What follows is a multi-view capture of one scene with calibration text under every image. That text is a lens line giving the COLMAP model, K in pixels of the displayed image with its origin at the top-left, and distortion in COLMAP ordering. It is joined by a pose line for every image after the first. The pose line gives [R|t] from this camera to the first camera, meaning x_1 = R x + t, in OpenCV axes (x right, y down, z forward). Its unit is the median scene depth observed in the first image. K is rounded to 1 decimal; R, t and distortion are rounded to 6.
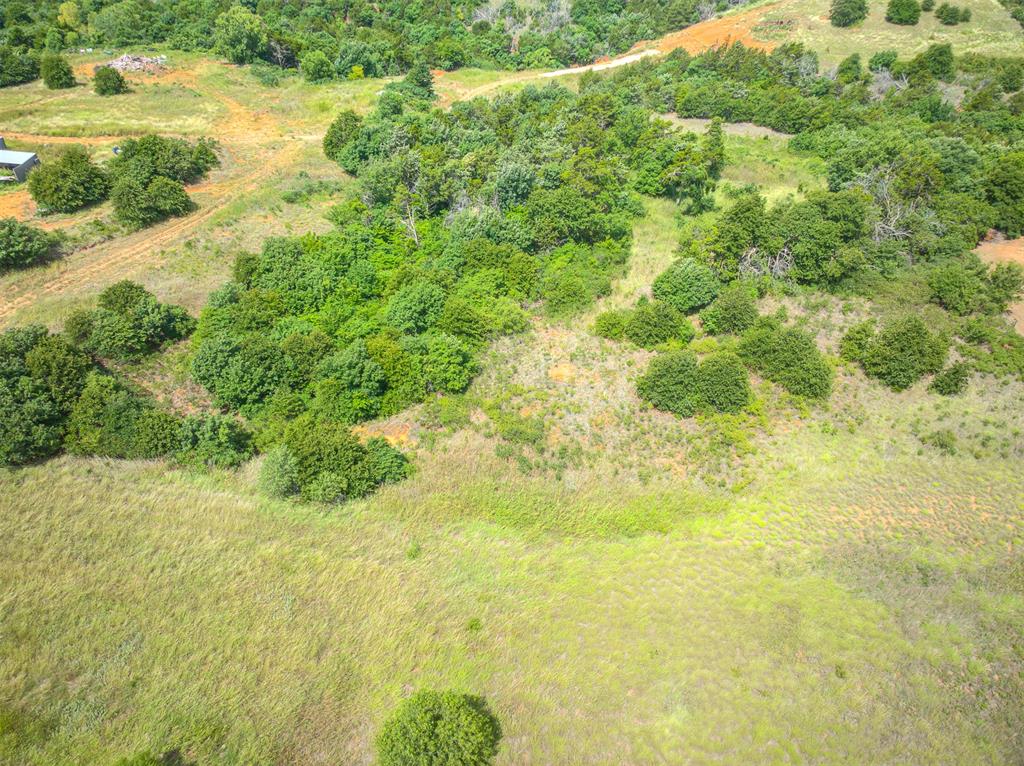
lens RADIAL K [[701.0, 0, 510.2], [0, 701.0, 381.0], [0, 0, 1]] dist [0.059381, -0.078147]
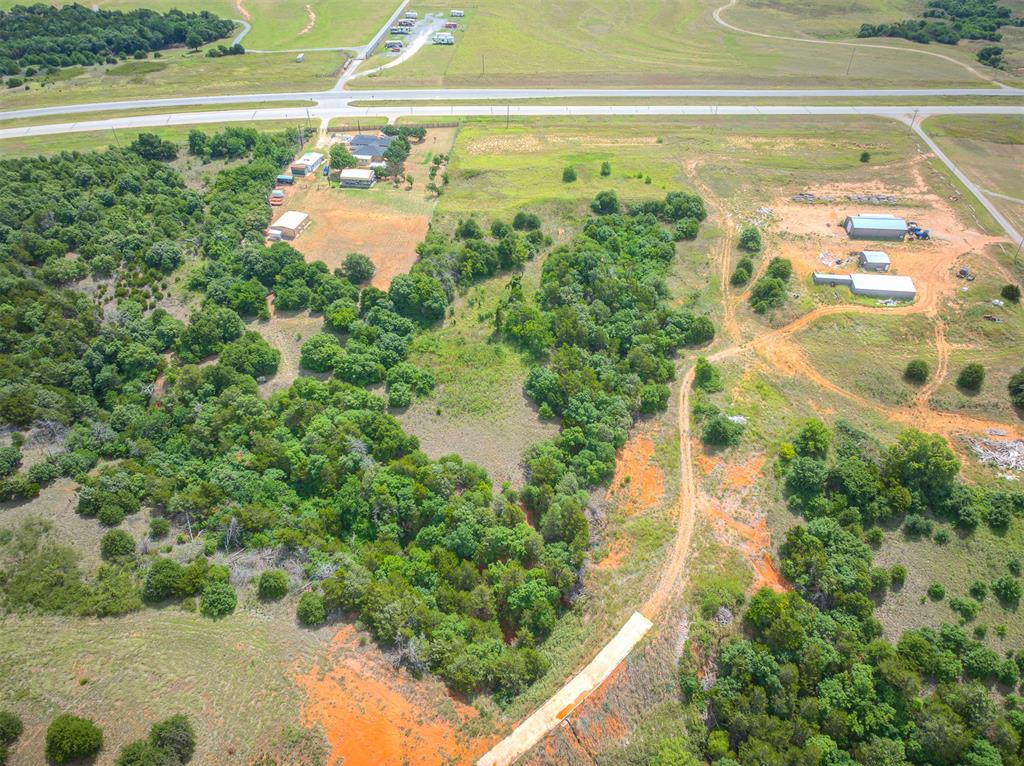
lens RADIAL K [[701.0, 0, 513.9], [0, 701.0, 370.8], [0, 0, 1]] dist [0.059381, -0.078147]
pose [[-0.995505, 0.053043, -0.078459, 0.507828], [-0.065653, 0.210562, 0.975374, -2.695494], [0.068257, 0.976140, -0.206133, 1.936808]]
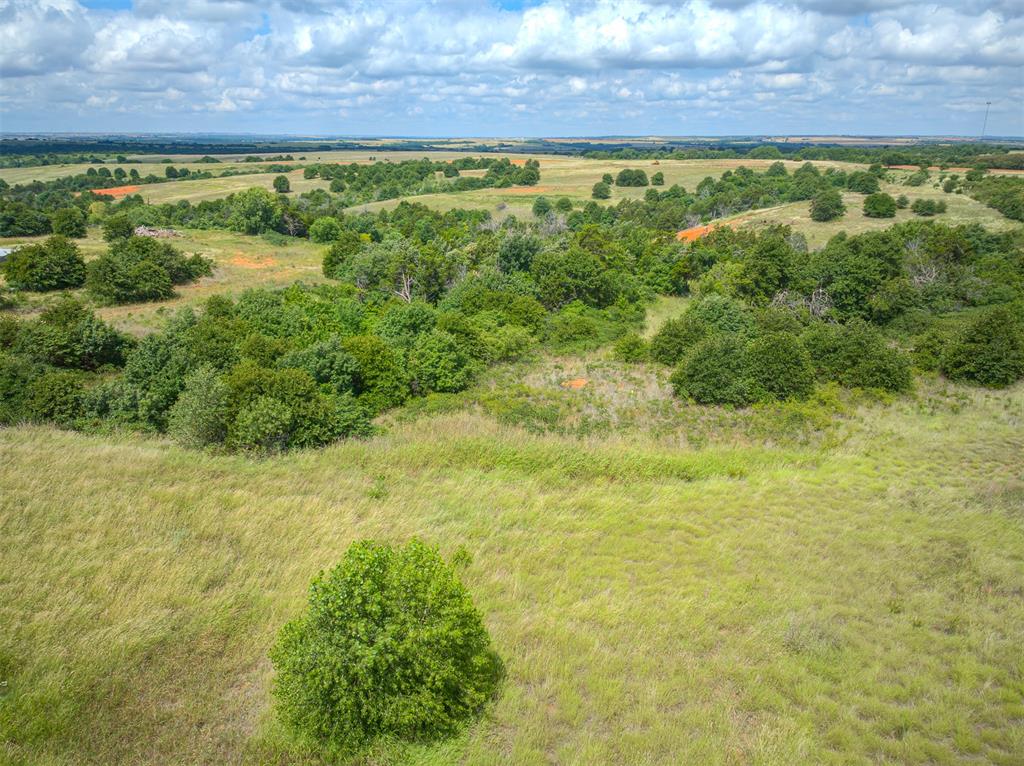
lens RADIAL K [[701.0, 0, 510.1], [0, 701.0, 391.5], [0, 0, 1]] dist [0.059381, -0.078147]
pose [[0.999991, -0.003821, -0.001998, -0.003010], [0.002945, 0.943640, -0.330961, 0.212596], [0.003150, 0.330952, 0.943642, 0.179177]]
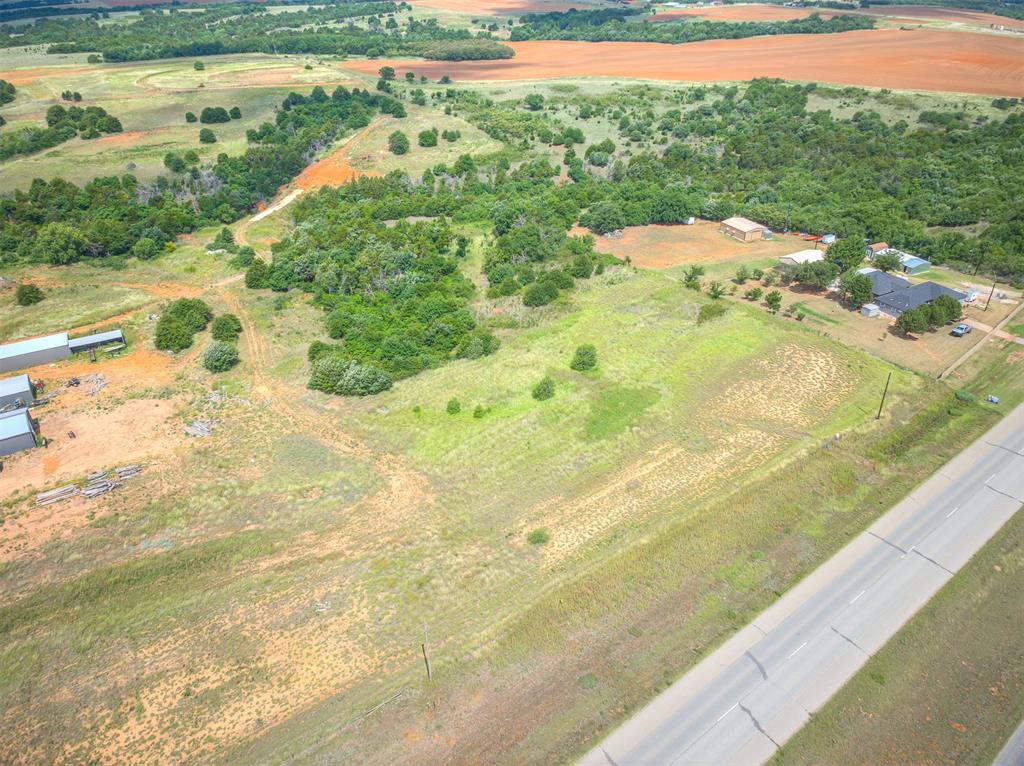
lens RADIAL K [[701.0, 0, 520.7], [0, 701.0, 386.6], [0, 0, 1]] dist [0.059381, -0.078147]
pose [[0.720074, -0.369298, 0.587462, -1.167042], [0.439320, 0.897955, 0.025993, 0.164822], [-0.537114, 0.239367, 0.808834, -0.837510]]
